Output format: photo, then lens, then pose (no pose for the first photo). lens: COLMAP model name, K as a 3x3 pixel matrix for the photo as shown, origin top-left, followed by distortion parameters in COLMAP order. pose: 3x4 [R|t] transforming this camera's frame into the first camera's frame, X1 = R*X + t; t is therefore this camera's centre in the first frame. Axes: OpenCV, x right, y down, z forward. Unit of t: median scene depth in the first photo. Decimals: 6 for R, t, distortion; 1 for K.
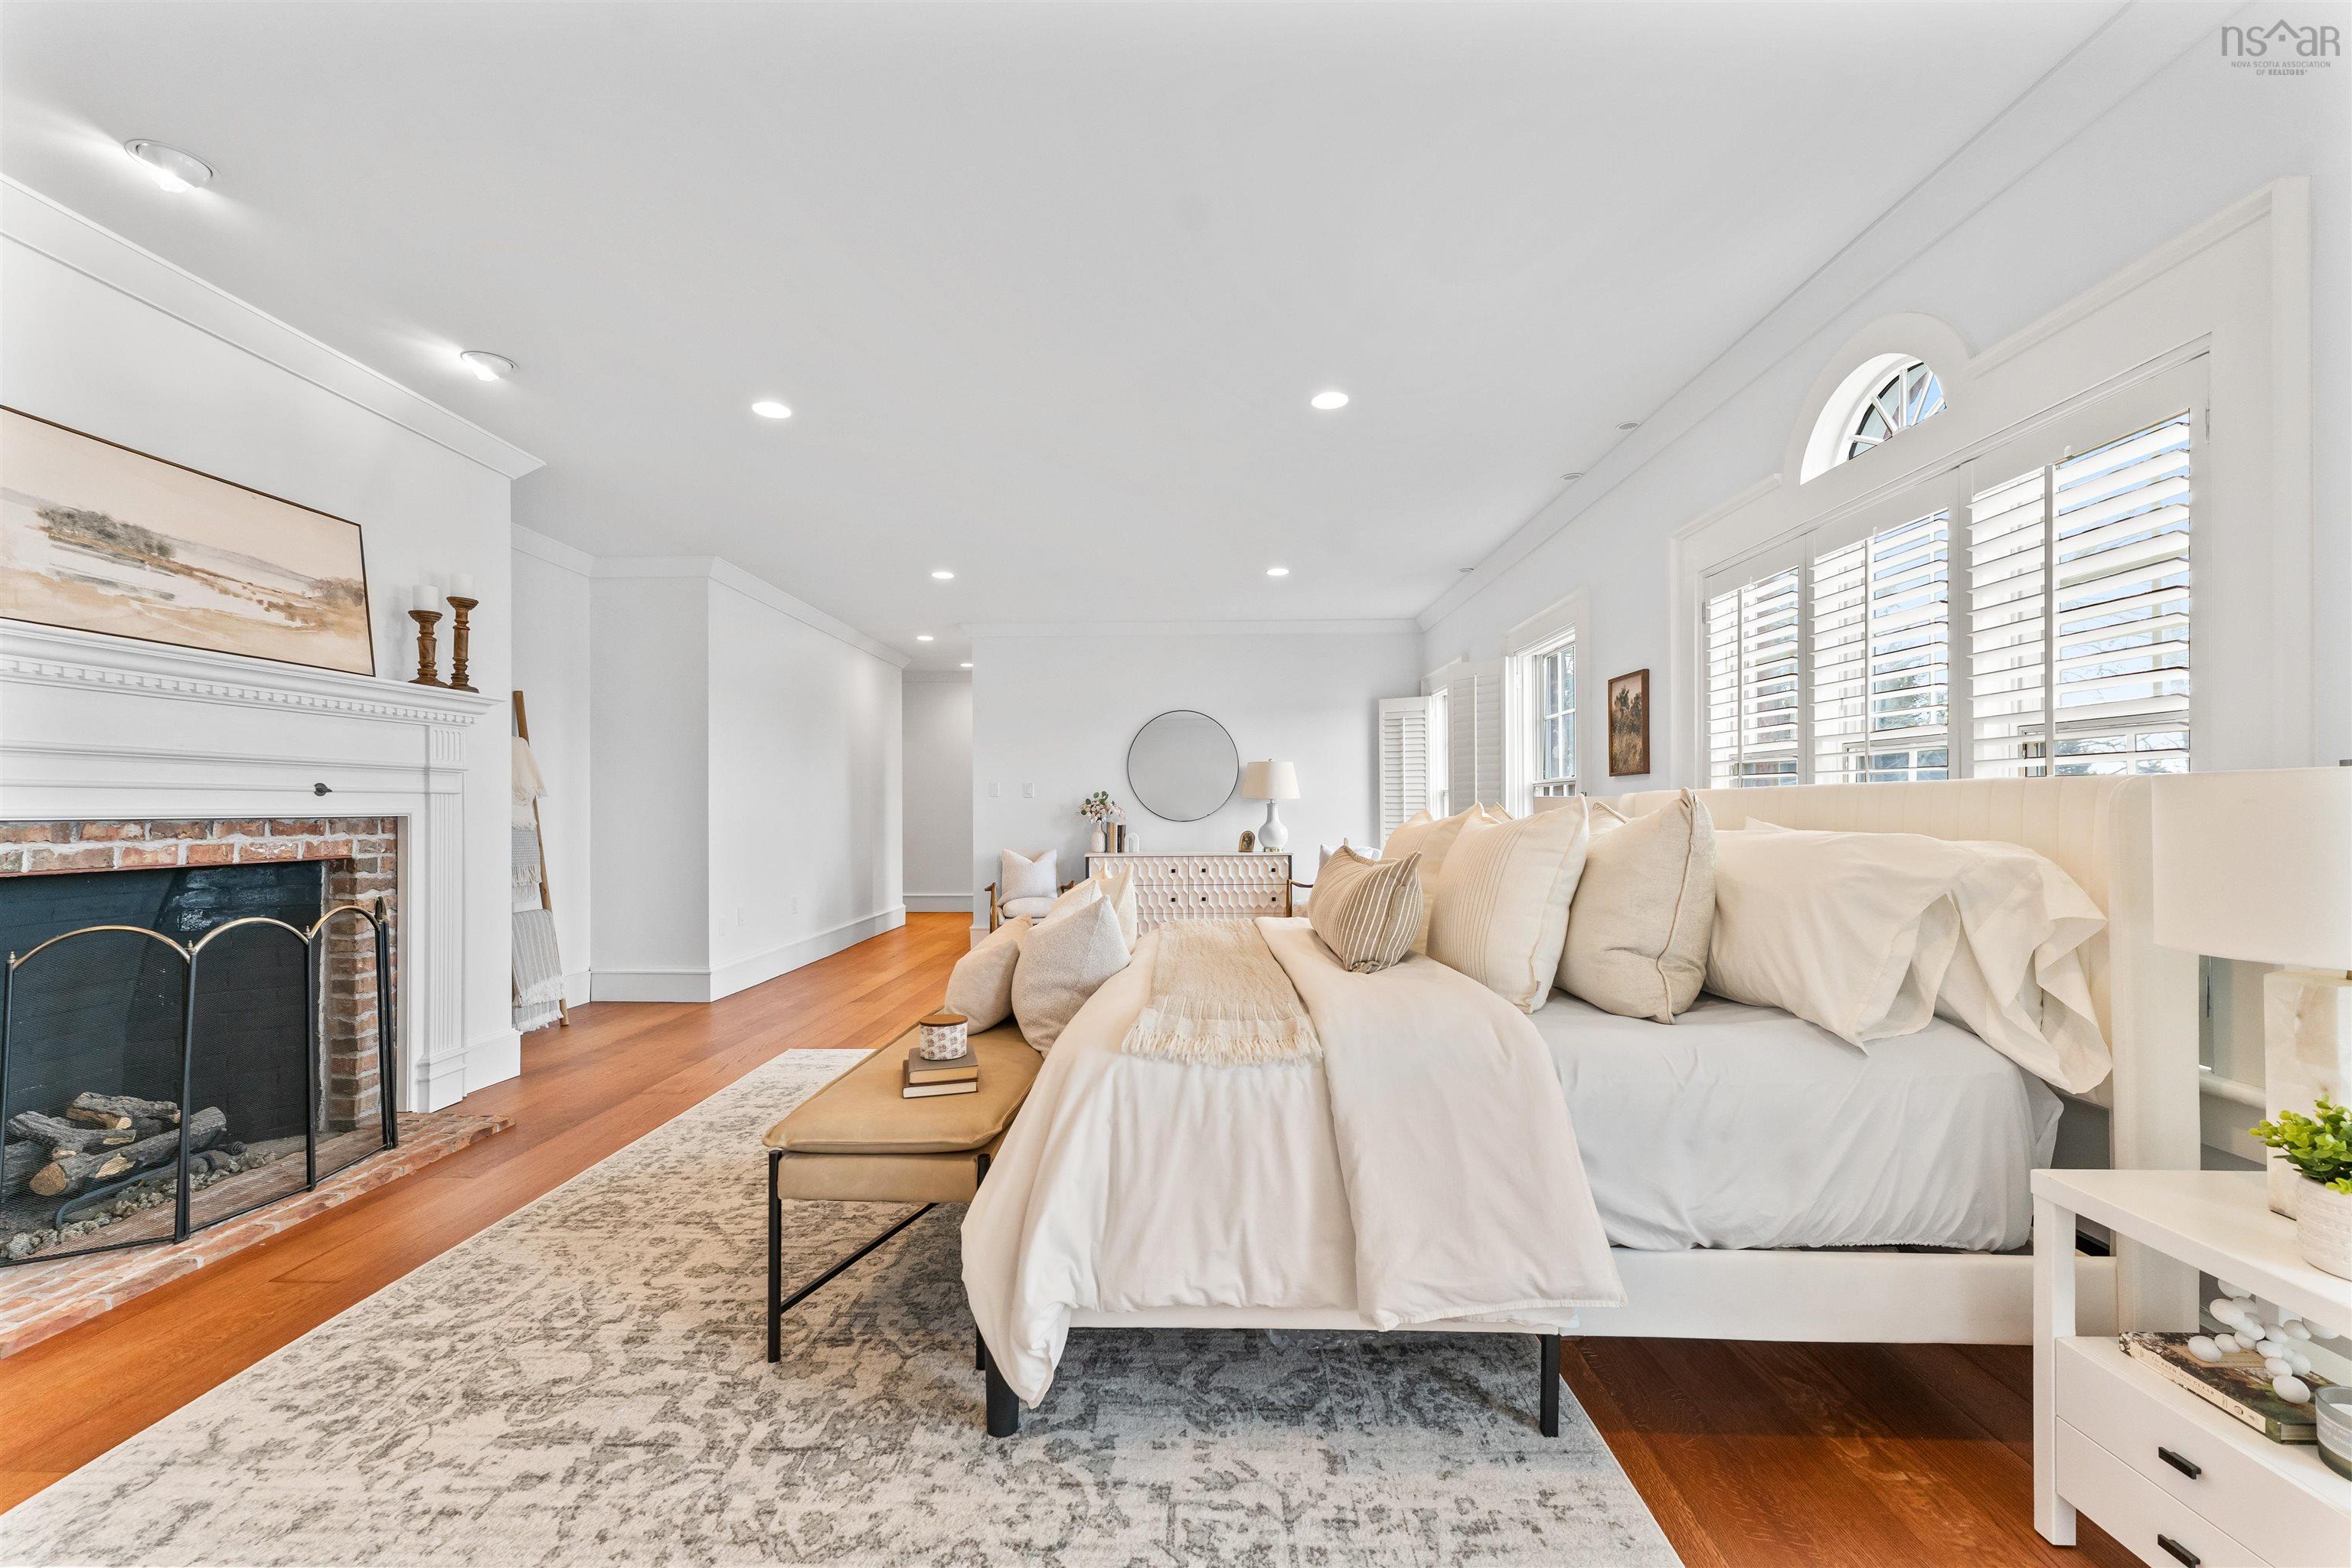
lens RADIAL K [[952.7, 0, 1178.8], [0, 952.7, 810.7], [0, 0, 1]] dist [-0.000663, 0.000093]
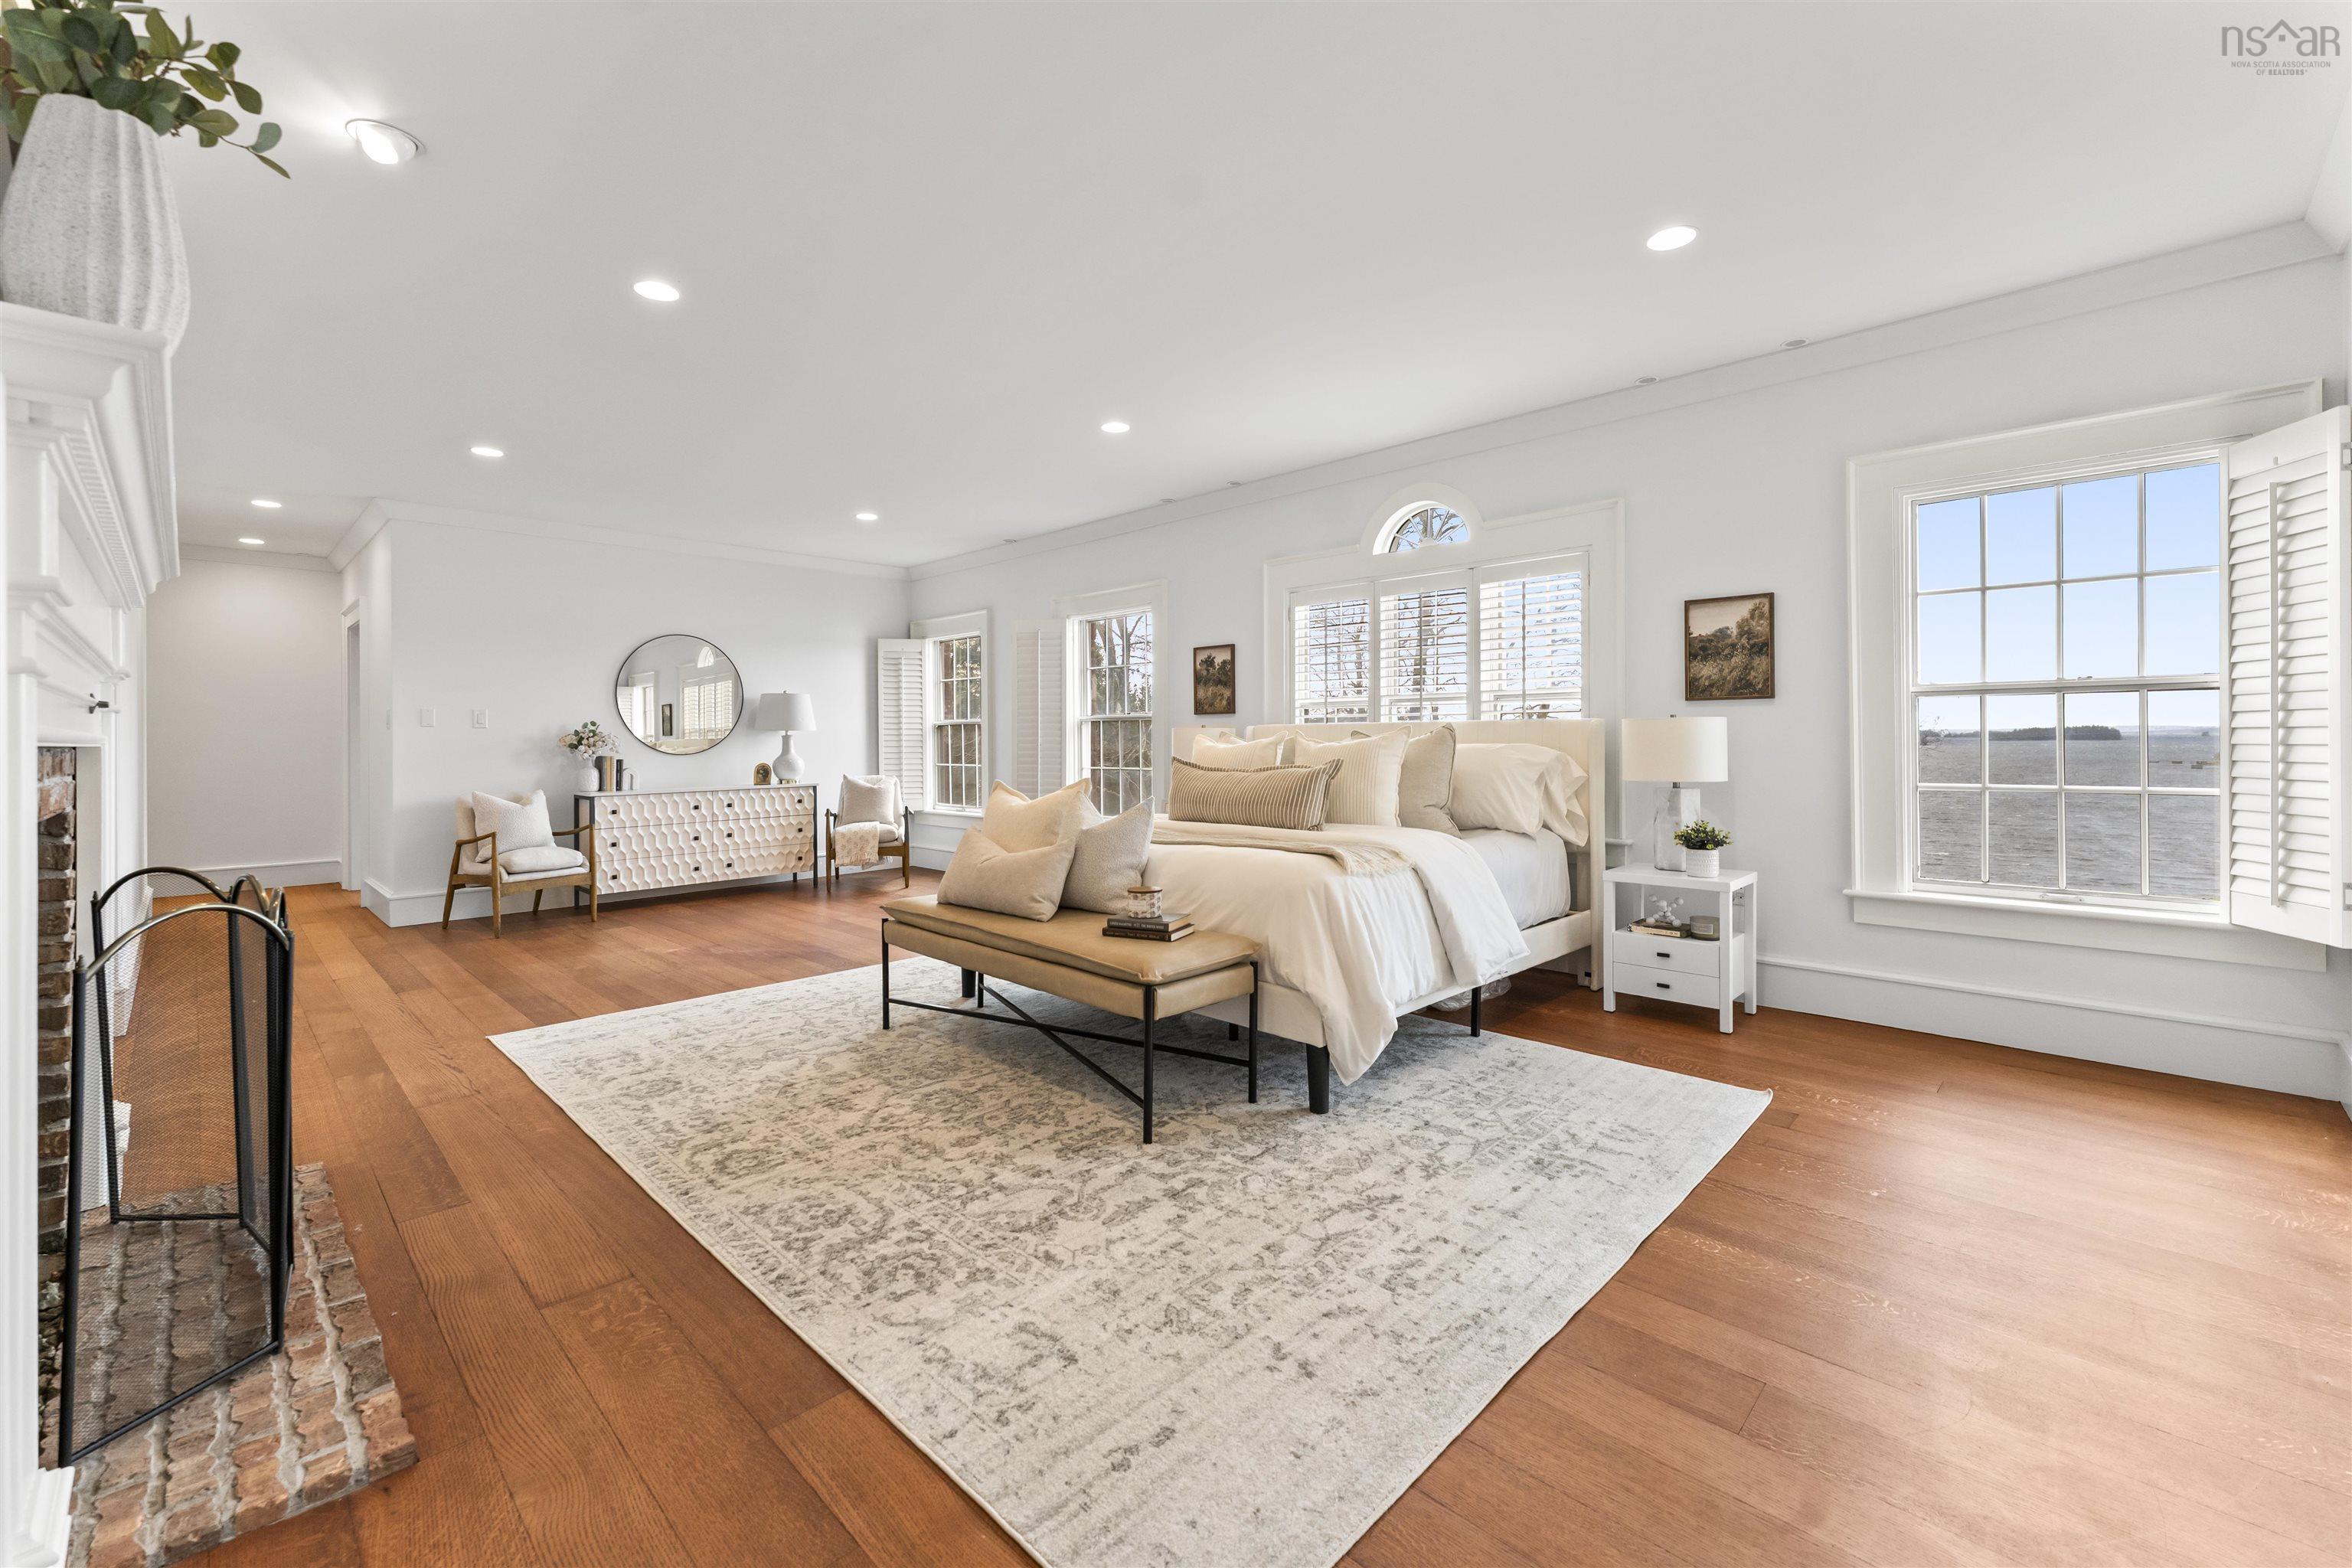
lens RADIAL K [[968.1, 0, 1173.1], [0, 968.1, 741.5], [0, 0, 1]] dist [-0.000845, 0.000017]
pose [[0.683512, -0.003463, 0.729931, -1.297074], [0.008055, 0.999964, -0.002798, 0.017346], [-0.729895, 0.007792, 0.683515, 0.040452]]
